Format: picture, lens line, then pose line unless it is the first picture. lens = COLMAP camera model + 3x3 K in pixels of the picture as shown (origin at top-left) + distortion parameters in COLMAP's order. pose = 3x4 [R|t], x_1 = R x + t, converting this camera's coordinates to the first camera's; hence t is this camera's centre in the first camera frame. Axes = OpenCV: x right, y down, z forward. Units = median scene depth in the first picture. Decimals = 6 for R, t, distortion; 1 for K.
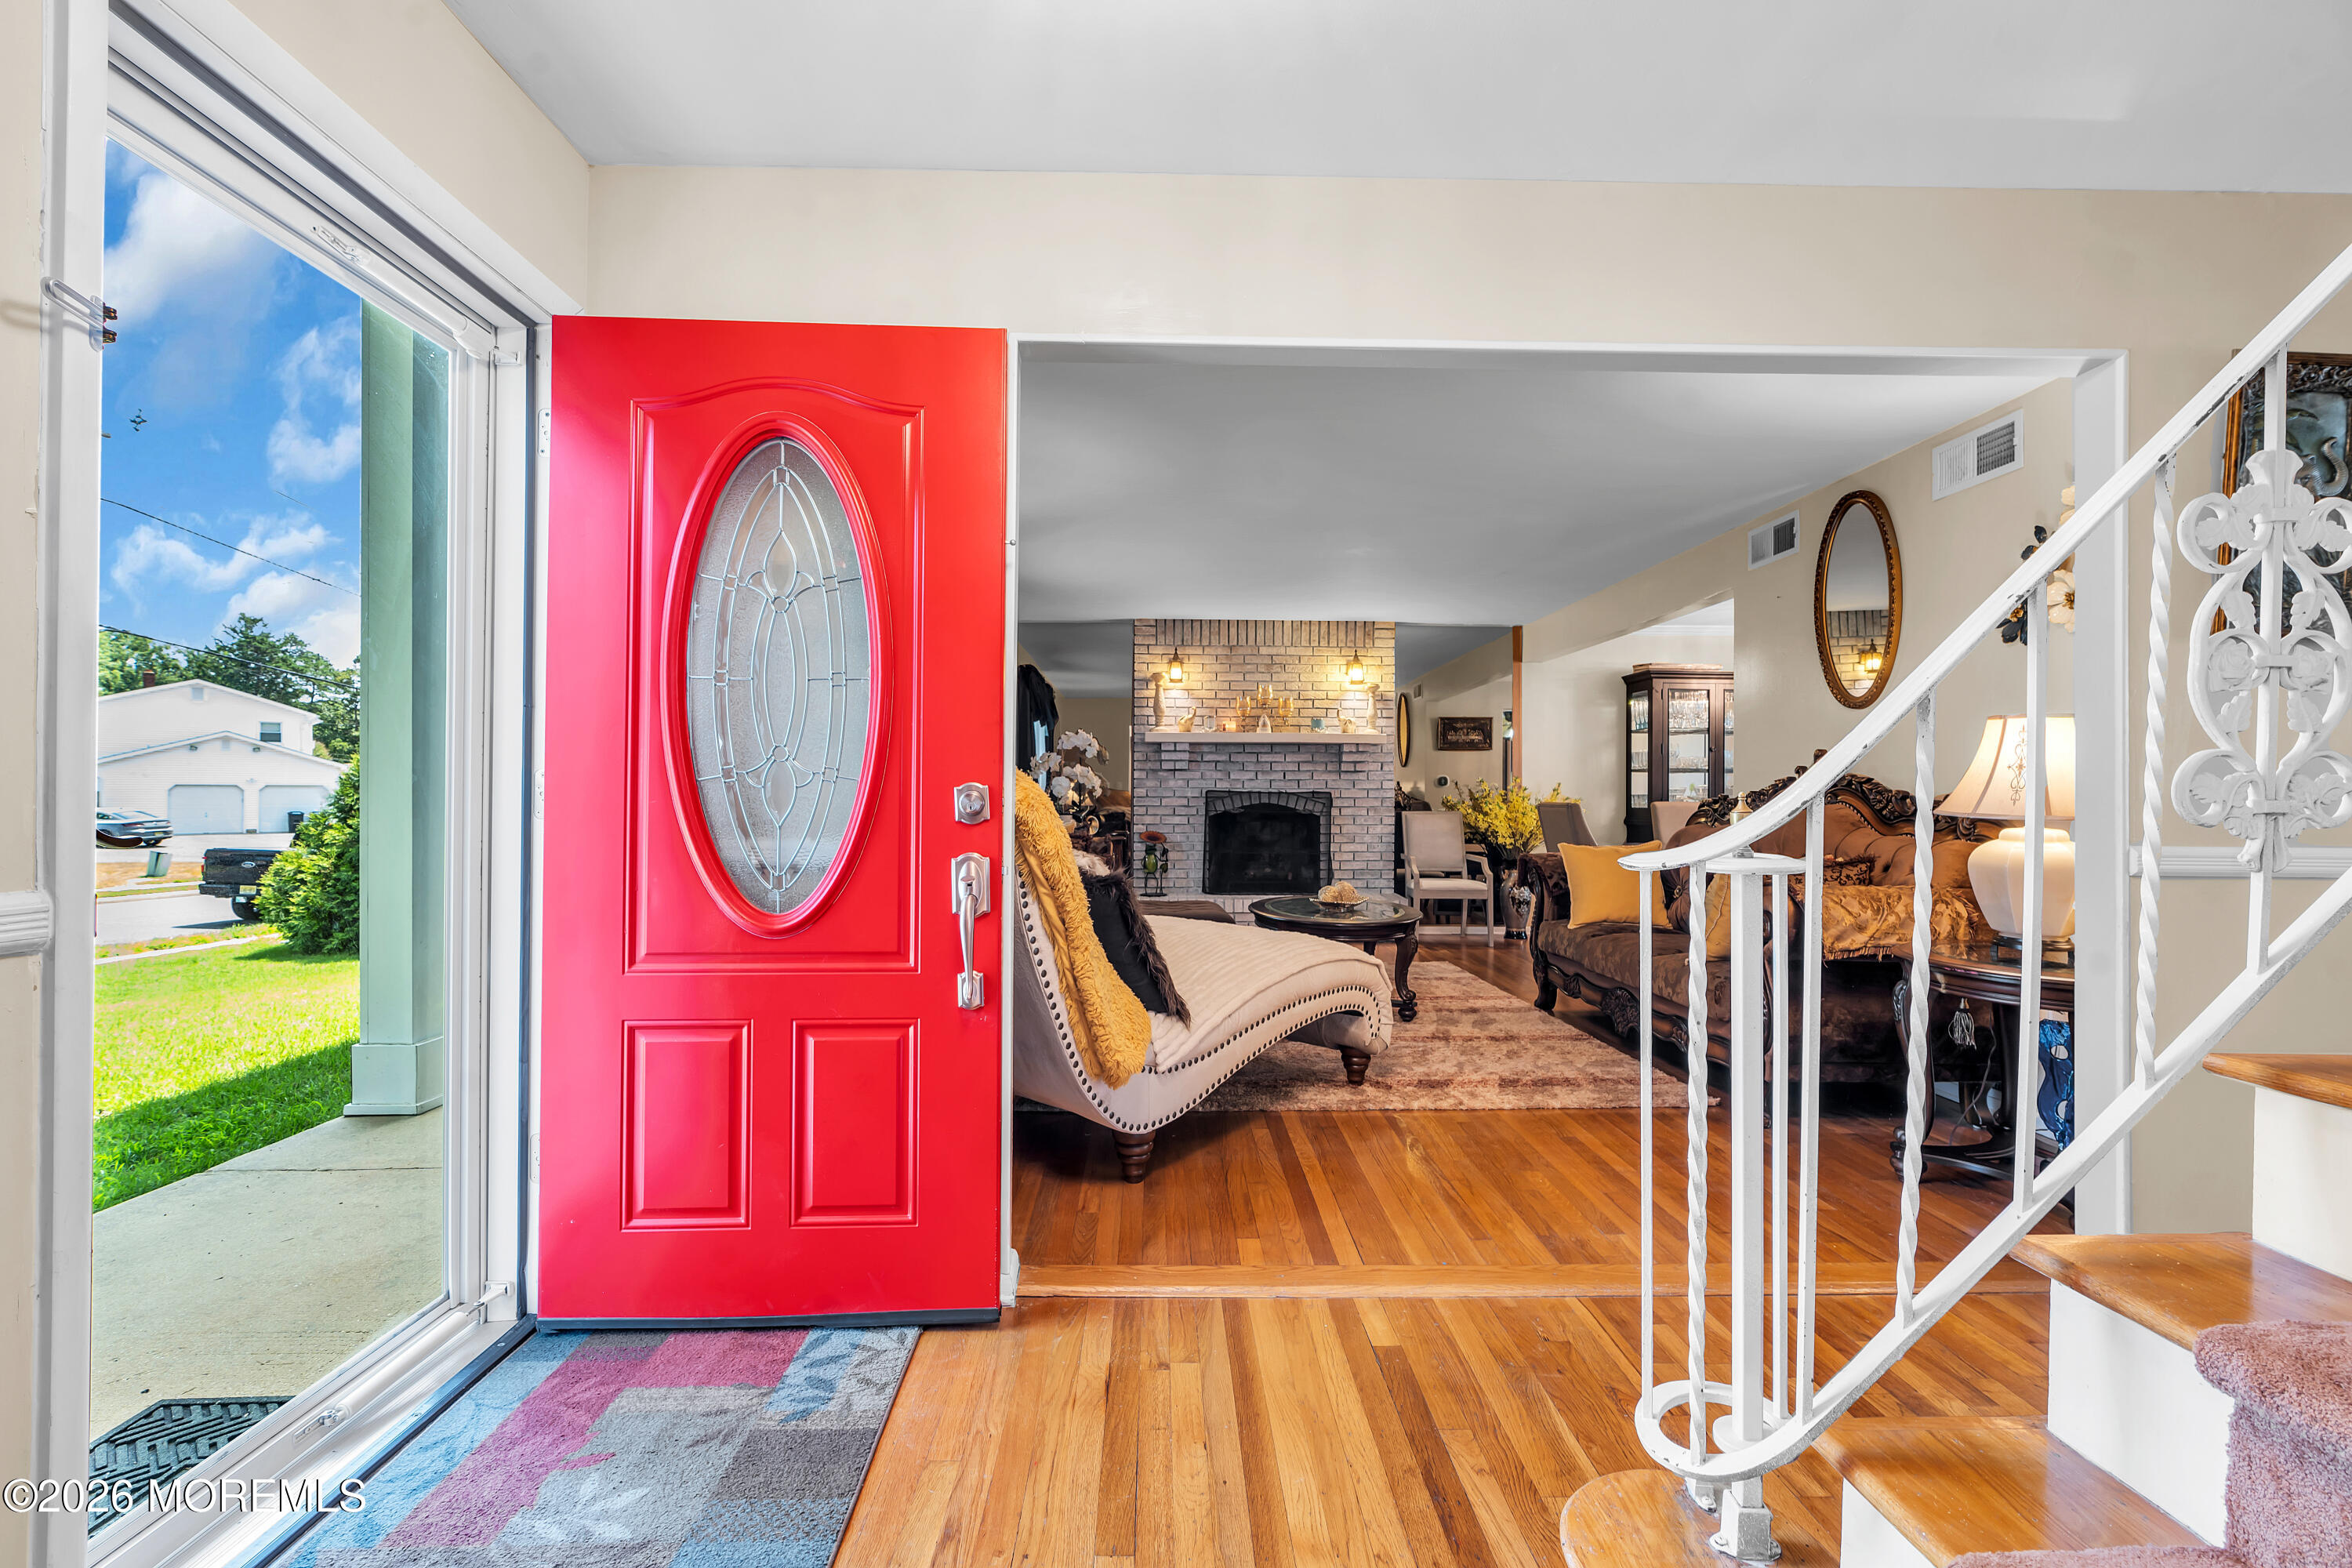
lens RADIAL K [[1072.8, 0, 1177.3], [0, 1072.8, 790.9], [0, 0, 1]] dist [-0.003903, 0.000018]
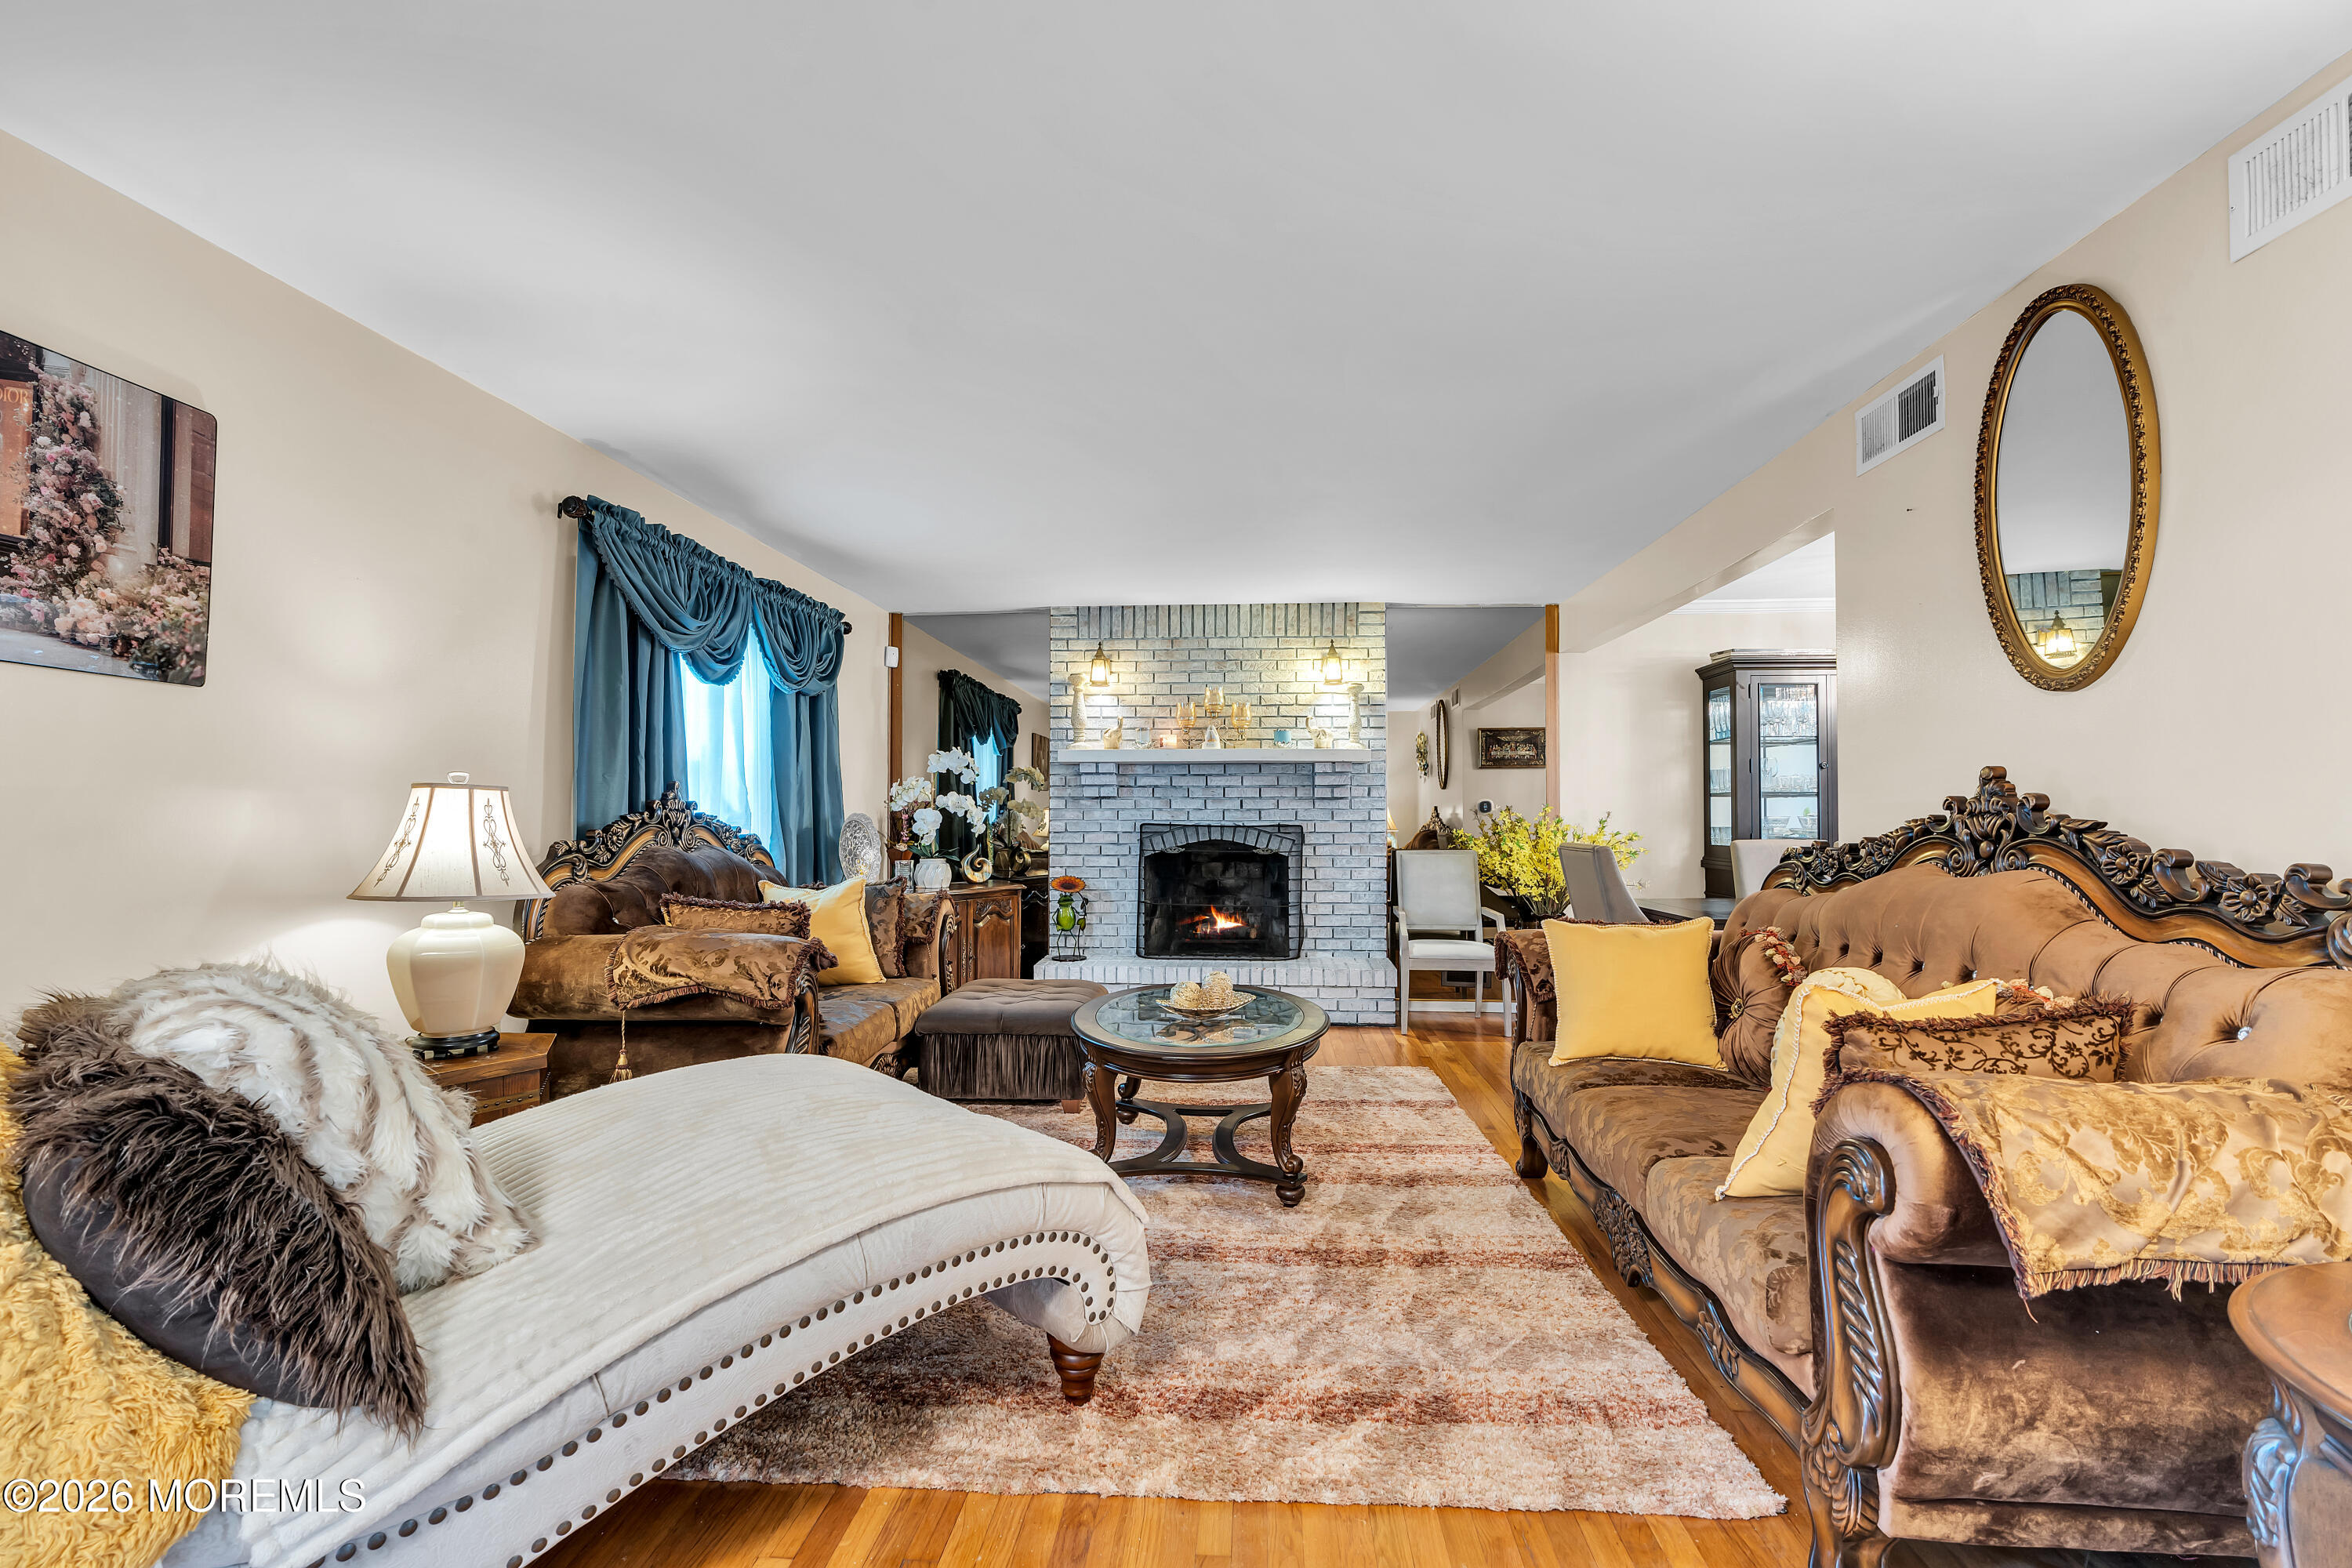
lens RADIAL K [[1072.8, 0, 1175.5], [0, 1072.8, 789.0], [0, 0, 1]] dist [-0.003903, 0.000018]
pose [[0.994887, -0.005863, -0.100825, 0.131320], [0.003903, 0.999800, -0.019622, -0.010055], [0.100919, 0.019128, 0.994711, 0.226678]]
